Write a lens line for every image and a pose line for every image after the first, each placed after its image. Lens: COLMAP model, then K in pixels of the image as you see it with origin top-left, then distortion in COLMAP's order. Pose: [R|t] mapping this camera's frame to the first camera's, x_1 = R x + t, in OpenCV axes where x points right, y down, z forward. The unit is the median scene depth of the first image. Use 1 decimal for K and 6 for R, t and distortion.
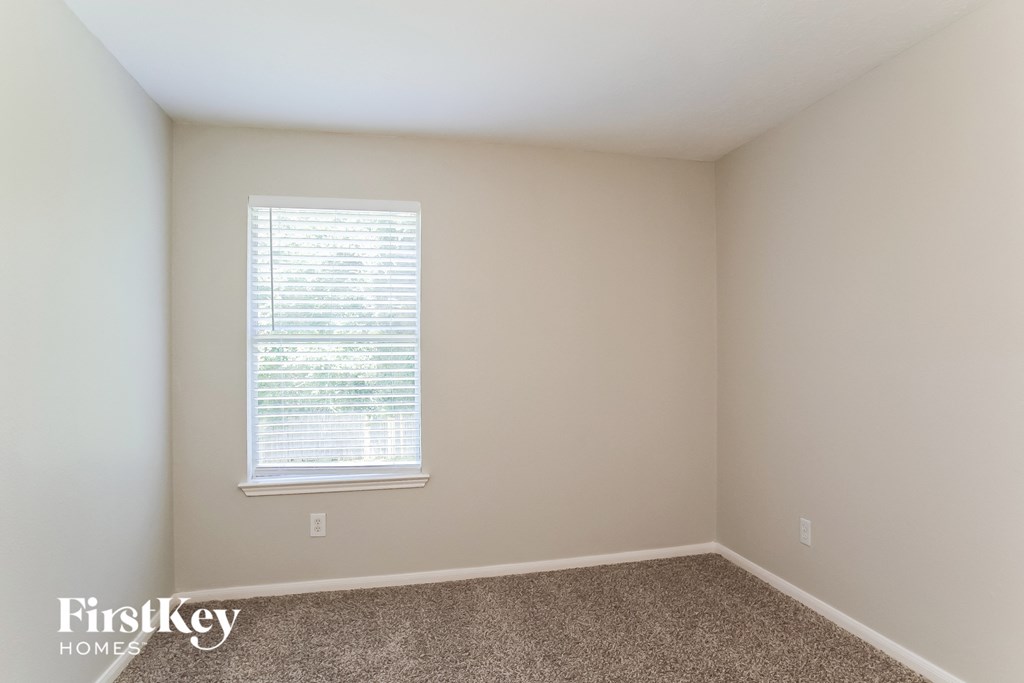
lens RADIAL K [[592.0, 0, 508.2], [0, 592.0, 339.3], [0, 0, 1]] dist [-0.006448, -0.000056]
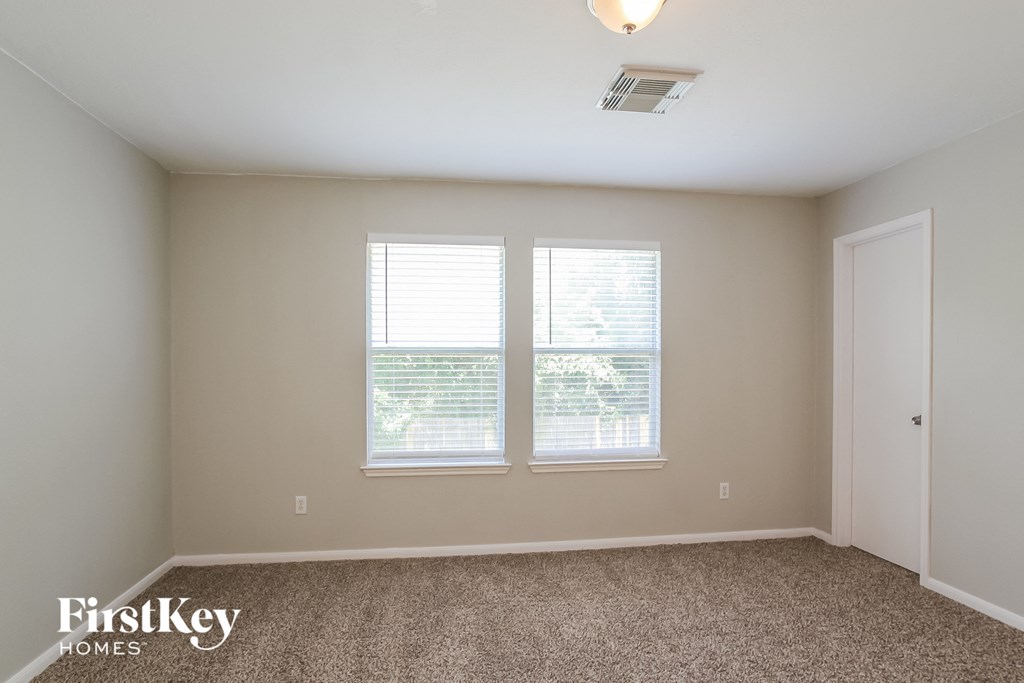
lens RADIAL K [[499.1, 0, 513.9], [0, 499.1, 349.4], [0, 0, 1]] dist [-0.024506, -0.000028]
pose [[0.996110, 0.011071, -0.087423, -0.300165], [-0.011533, 0.999922, -0.004783, 0.003360], [0.087364, 0.005772, 0.996160, -0.063681]]
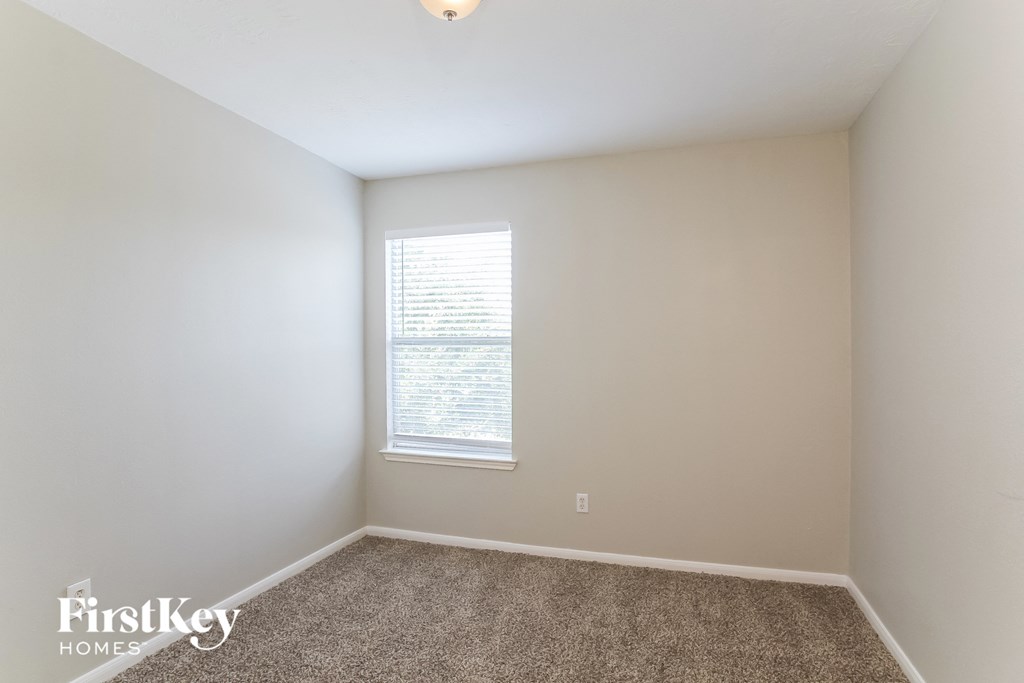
lens RADIAL K [[555.5, 0, 512.1], [0, 555.5, 342.6], [0, 0, 1]] dist [-0.049393, 0.012251]
pose [[0.864143, 0.007352, -0.503192, 0.318814], [-0.003784, 0.999960, 0.008111, -0.004698], [0.503231, -0.005104, 0.864137, 0.062180]]
